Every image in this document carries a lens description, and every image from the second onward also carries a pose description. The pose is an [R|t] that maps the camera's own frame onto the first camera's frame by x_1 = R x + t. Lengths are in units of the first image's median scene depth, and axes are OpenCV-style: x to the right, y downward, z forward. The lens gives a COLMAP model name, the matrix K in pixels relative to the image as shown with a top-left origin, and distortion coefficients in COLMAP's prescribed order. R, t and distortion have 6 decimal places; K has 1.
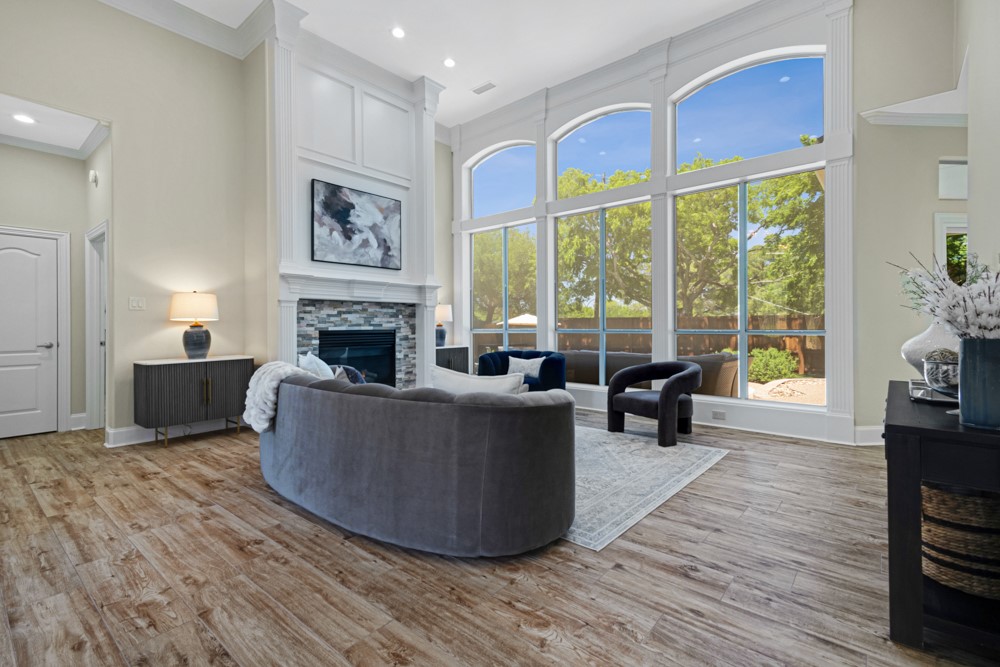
lens RADIAL K [[457.8, 0, 501.2], [0, 457.8, 319.6], [0, 0, 1]] dist [0.019611, 0.000328]
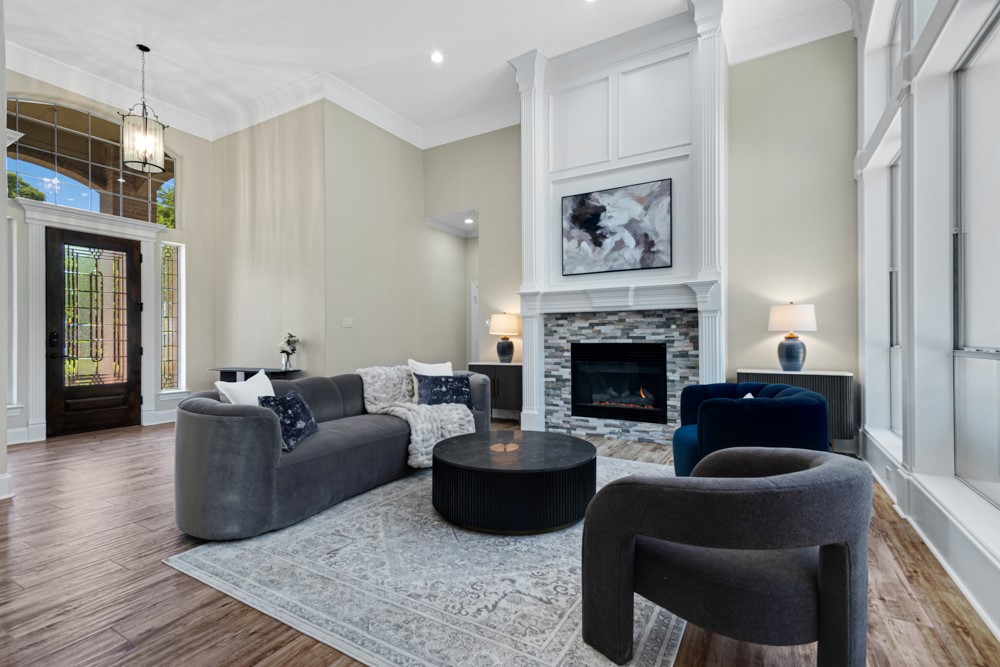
lens RADIAL K [[459.0, 0, 500.0], [0, 459.0, 333.5], [0, 0, 1]] dist [0.016381, 0.000108]
pose [[0.169142, -0.008137, -0.985558, 0.555436], [0.015134, 0.999869, -0.005658, 0.005734], [0.985476, -0.013959, 0.169243, 0.642043]]
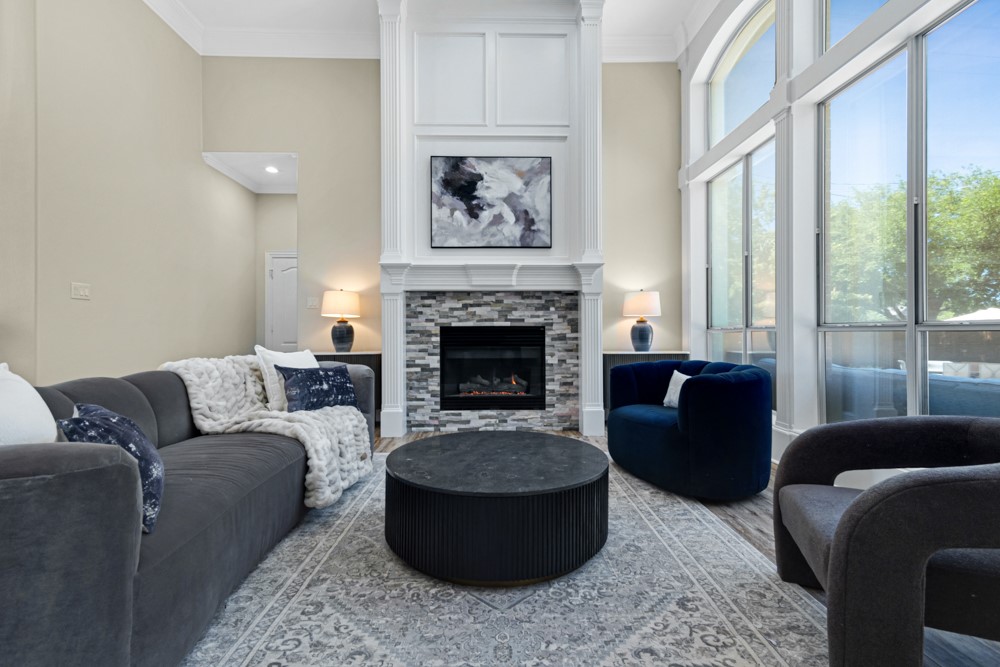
lens RADIAL K [[457.0, 0, 501.1], [0, 457.0, 325.0], [0, 0, 1]] dist [0.017209, 0.000169]
pose [[0.662918, -0.008867, -0.748640, 0.323733], [0.009007, 0.999952, -0.003868, 0.024672], [0.748638, -0.004179, 0.662966, 0.482044]]
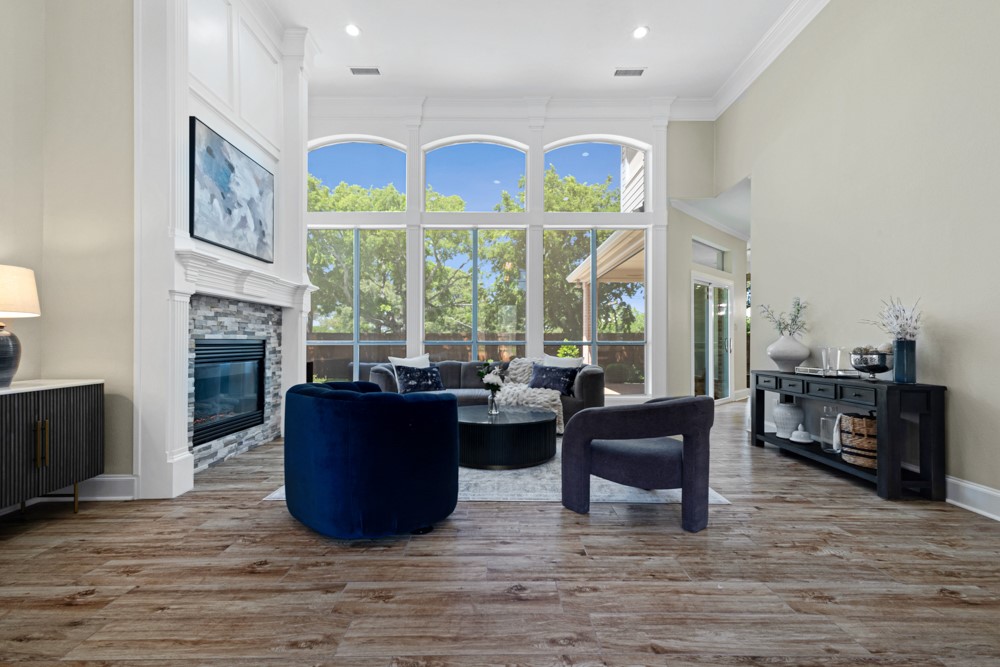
lens RADIAL K [[455.6, 0, 500.0], [0, 455.6, 333.5], [0, 0, 1]] dist [0.020665, 0.000143]
pose [[0.764587, 0.017827, 0.644275, -0.468993], [-0.013246, 0.999841, -0.011947, 0.016995], [-0.644385, 0.000601, 0.764701, 0.172719]]
